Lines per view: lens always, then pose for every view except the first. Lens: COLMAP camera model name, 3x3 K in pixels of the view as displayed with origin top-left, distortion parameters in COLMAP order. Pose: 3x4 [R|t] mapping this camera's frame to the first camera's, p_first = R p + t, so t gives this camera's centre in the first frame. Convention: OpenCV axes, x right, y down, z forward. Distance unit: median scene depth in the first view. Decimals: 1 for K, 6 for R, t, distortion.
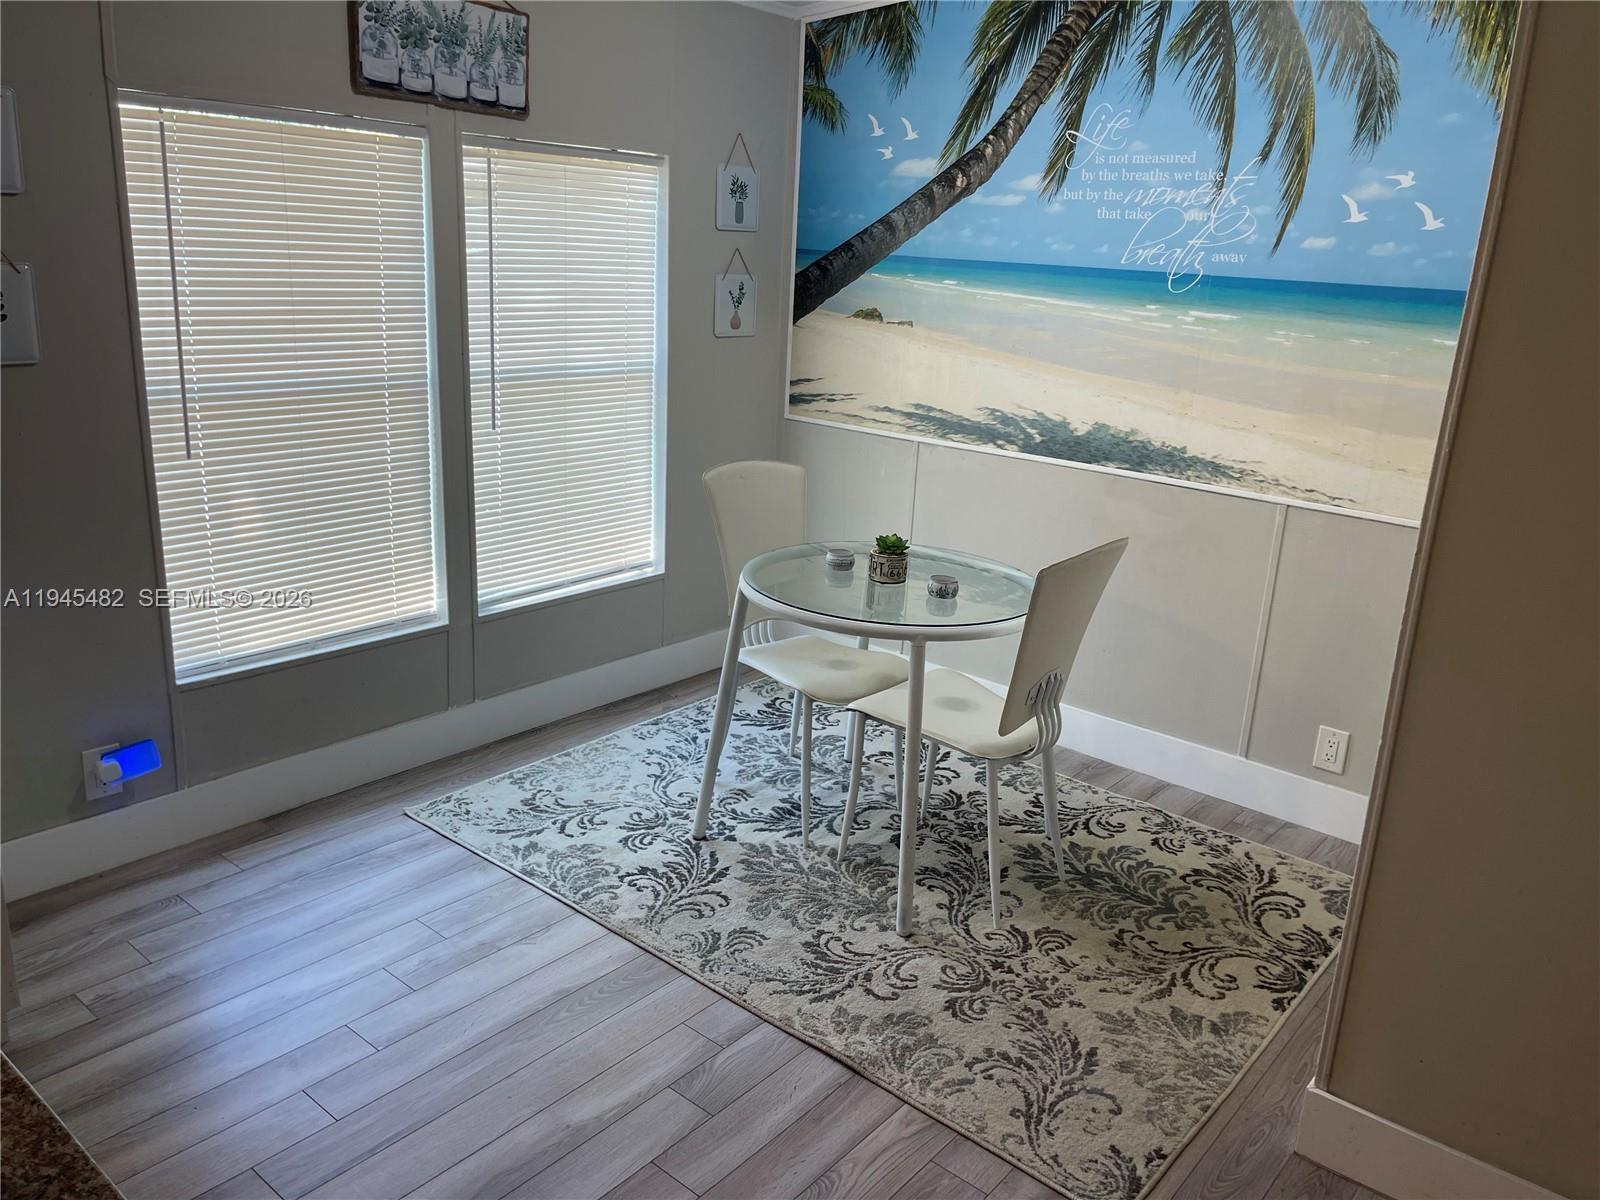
lens RADIAL K [[1241.8, 0, 801.7], [0, 1241.8, 592.9], [0, 0, 1]] dist [0.059538, -0.032032]
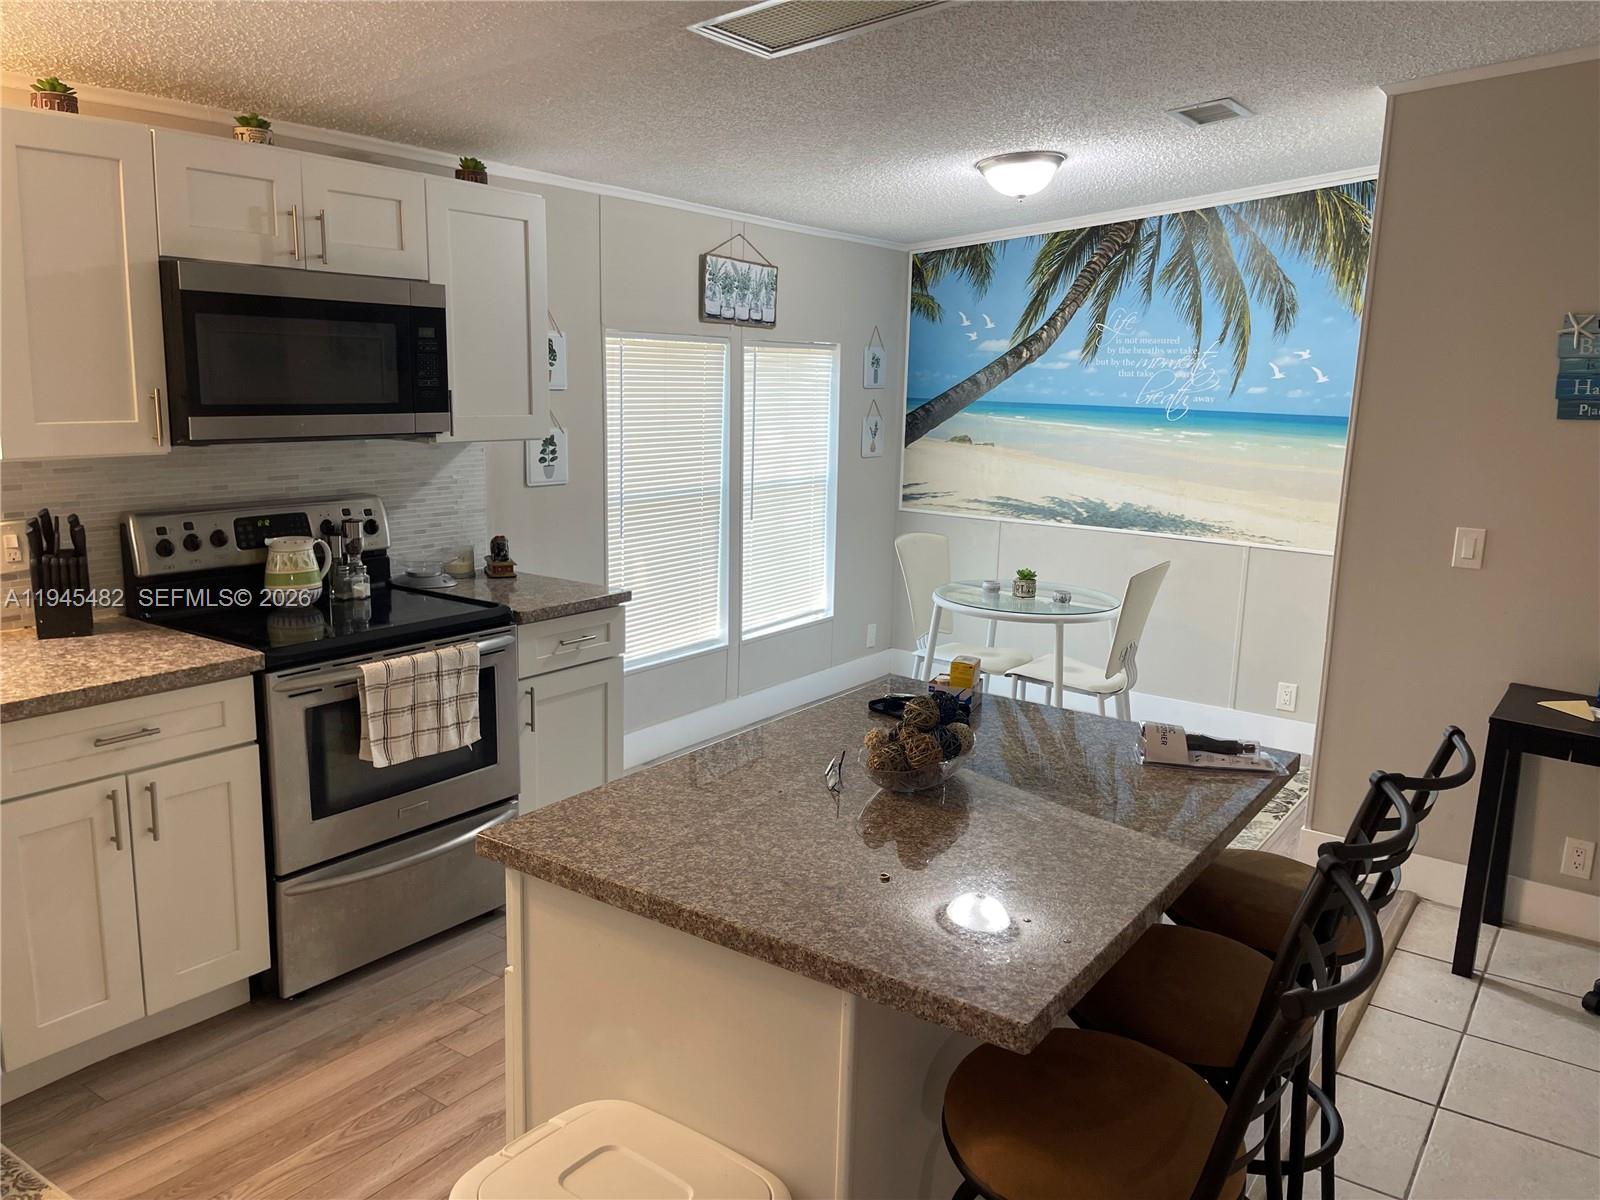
lens RADIAL K [[1241.8, 0, 809.1], [0, 1241.8, 610.6], [0, 0, 1]] dist [0.059538, -0.032032]
pose [[0.996031, -0.041298, 0.078844, -0.304274], [0.047509, 0.995774, -0.078596, 0.109163], [-0.075265, 0.082029, 0.993784, -0.548518]]
